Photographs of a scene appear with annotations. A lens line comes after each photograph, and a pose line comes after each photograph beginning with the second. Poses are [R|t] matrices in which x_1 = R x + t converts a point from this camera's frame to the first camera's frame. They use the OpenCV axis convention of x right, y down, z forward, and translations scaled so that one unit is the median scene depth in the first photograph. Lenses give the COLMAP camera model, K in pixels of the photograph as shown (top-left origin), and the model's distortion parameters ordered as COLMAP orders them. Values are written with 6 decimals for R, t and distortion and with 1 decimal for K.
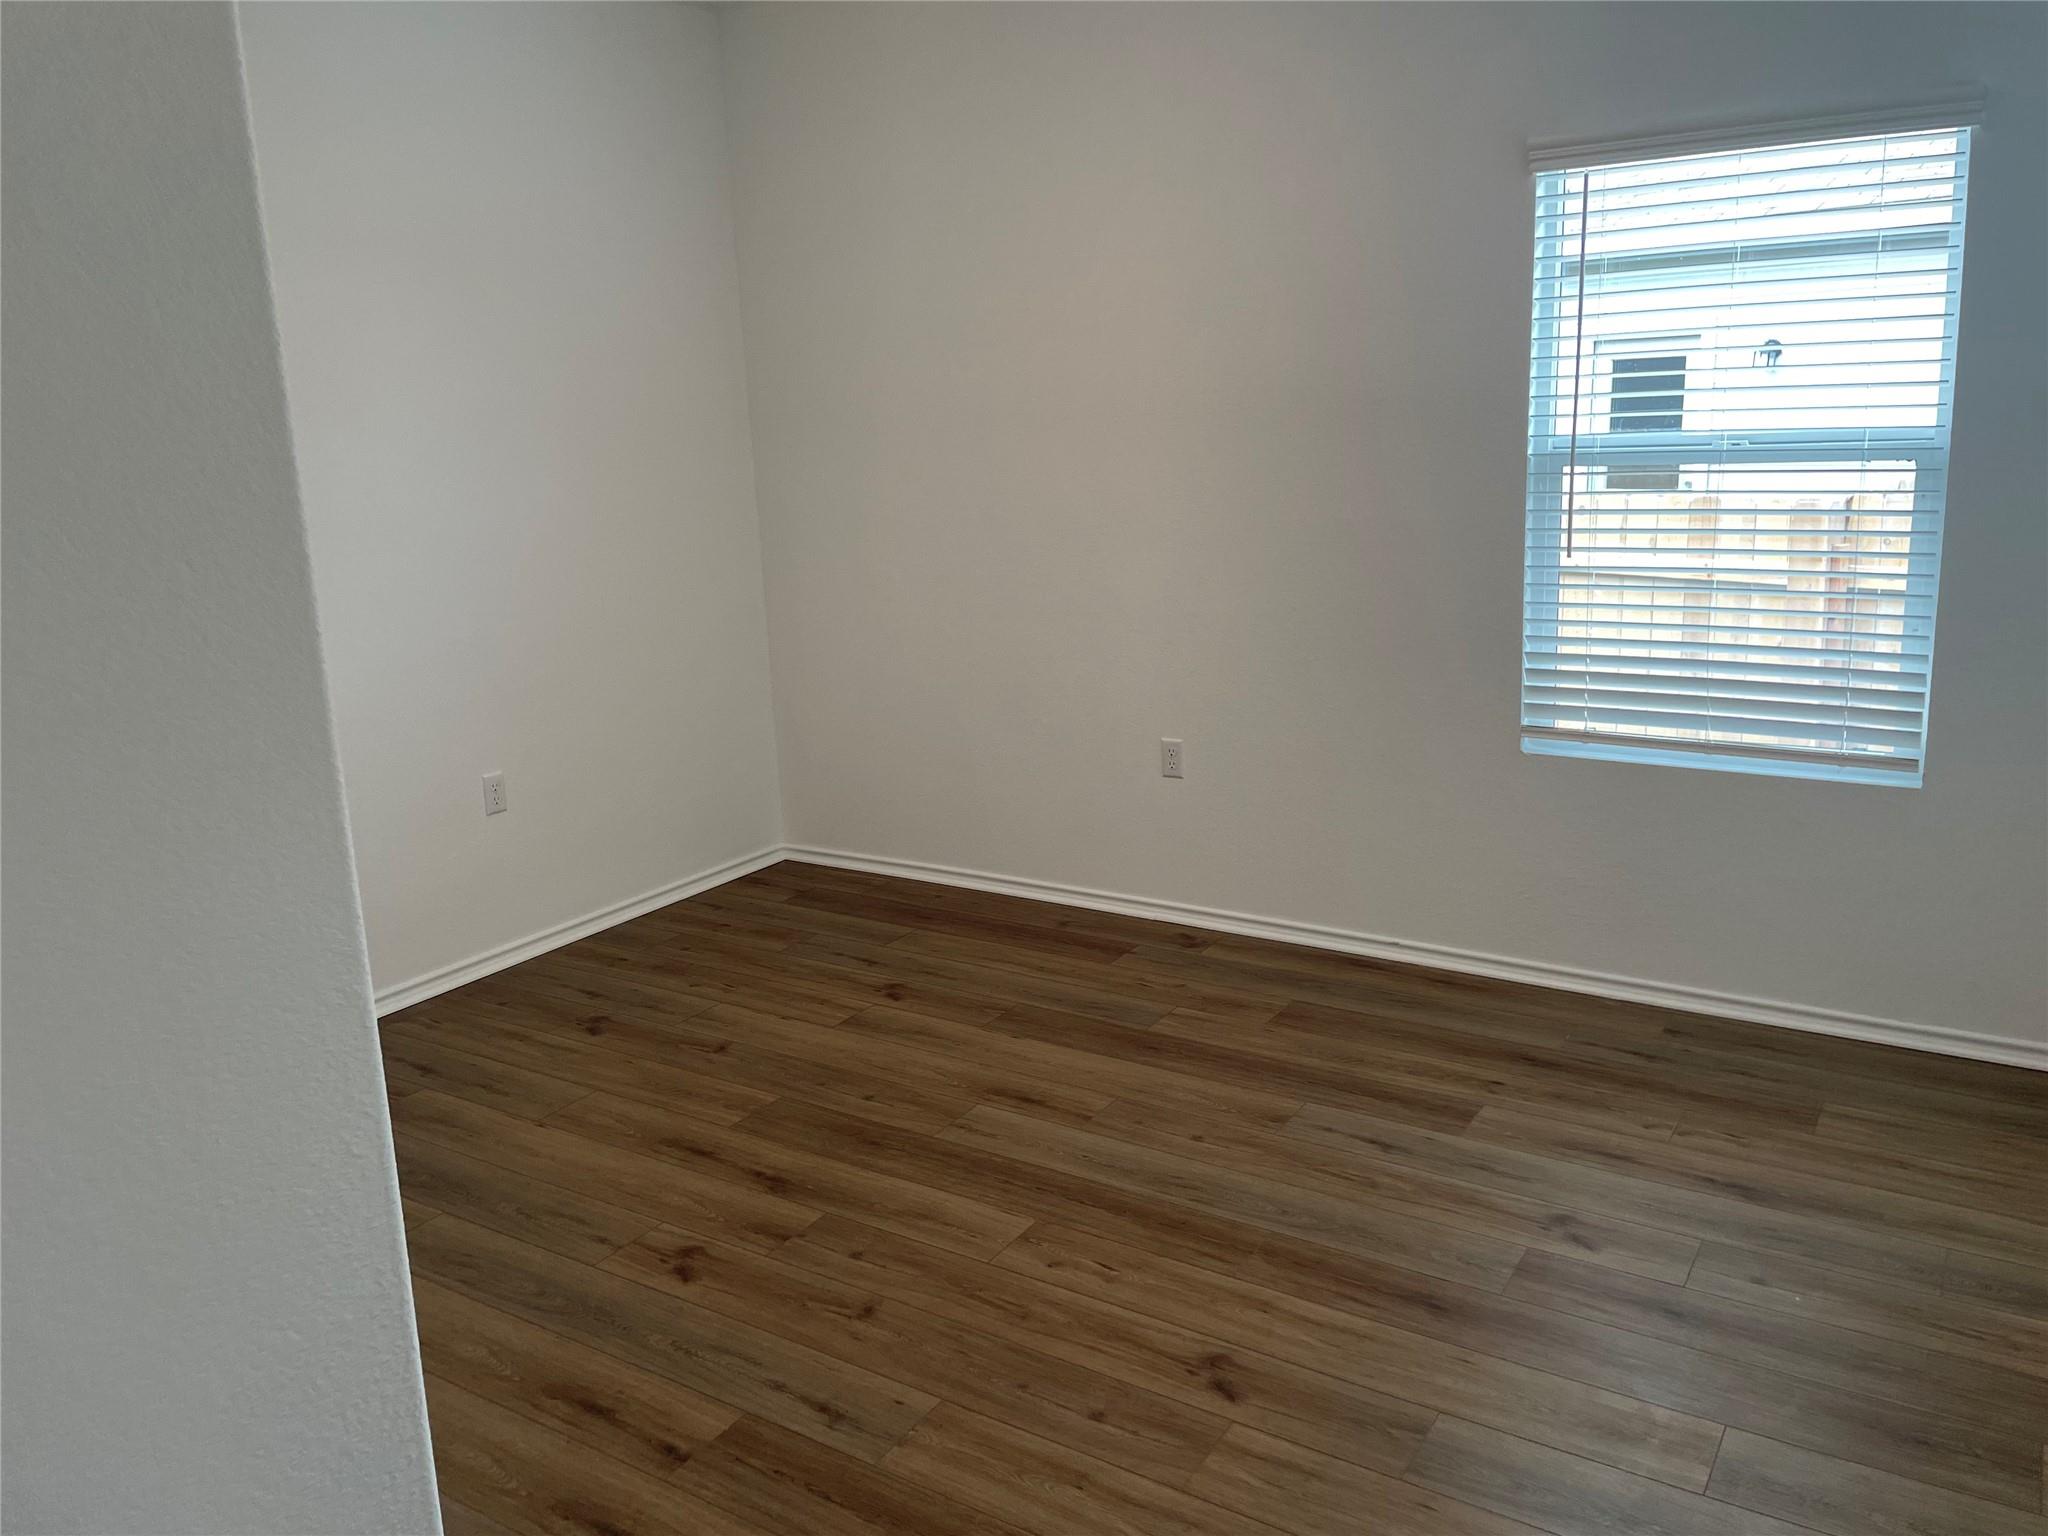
lens RADIAL K [[1554.5, 0, 1033.2], [0, 1554.5, 758.6], [0, 0, 1]] dist [0.021884, -0.013746]
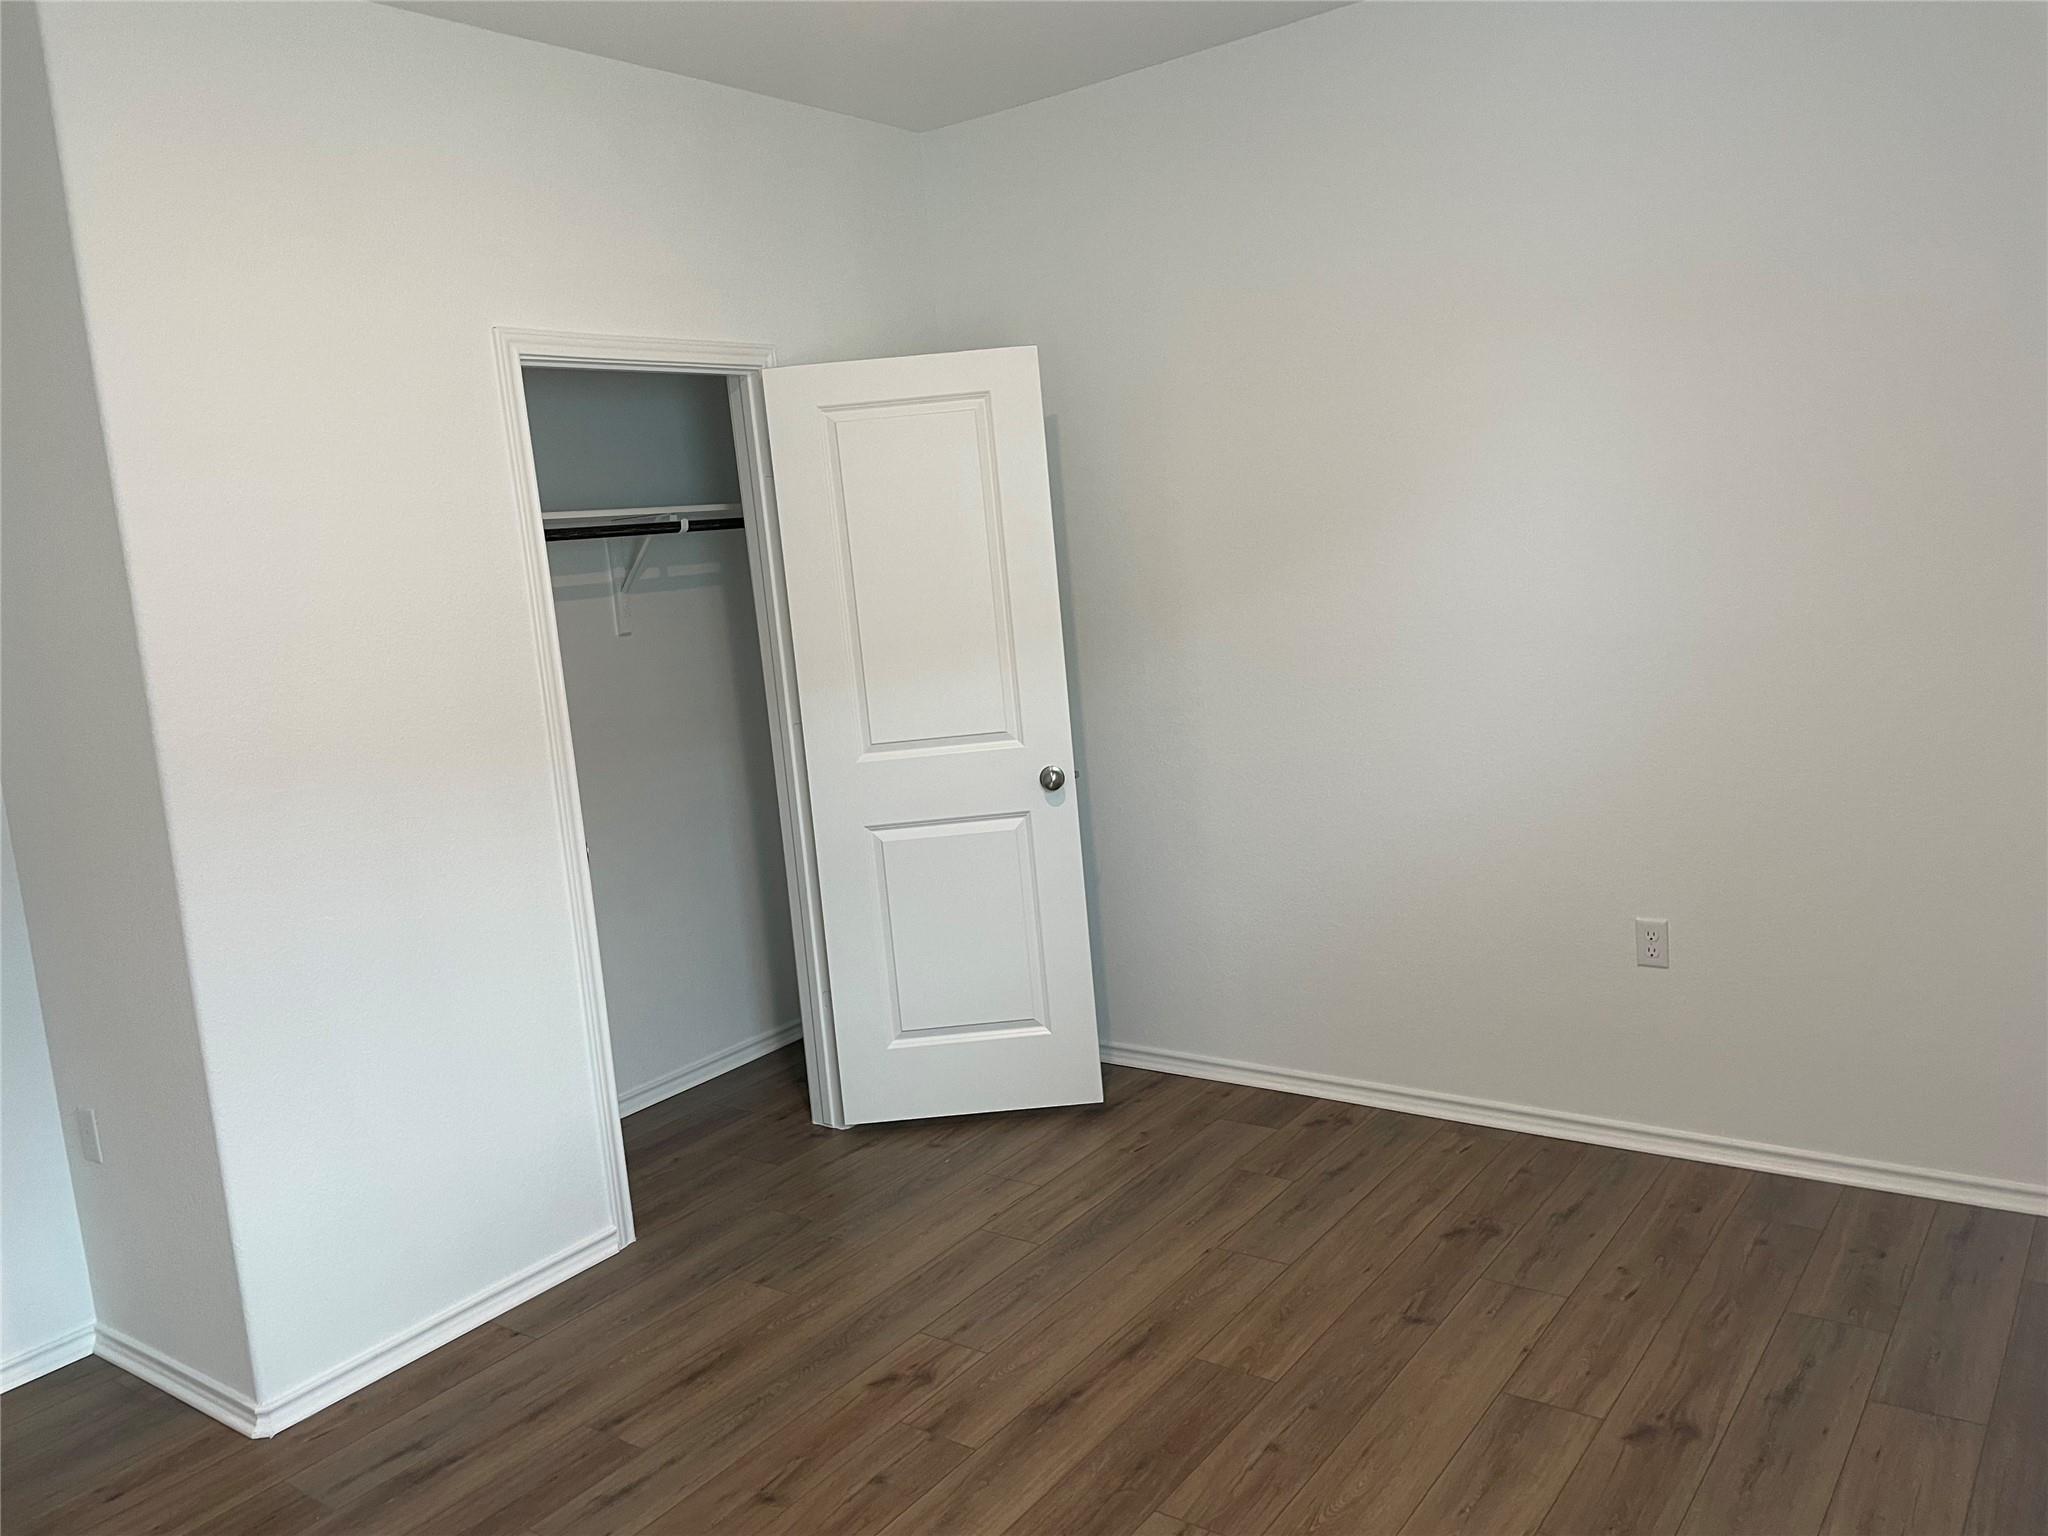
lens RADIAL K [[1554.5, 0, 1018.9], [0, 1554.5, 765.3], [0, 0, 1]] dist [0.021884, -0.013746]
pose [[-0.065045, 0.192576, -0.979124, 0.689946], [-0.135483, 0.970412, 0.199862, -0.280492], [0.988642, 0.145655, -0.037029, 1.037426]]
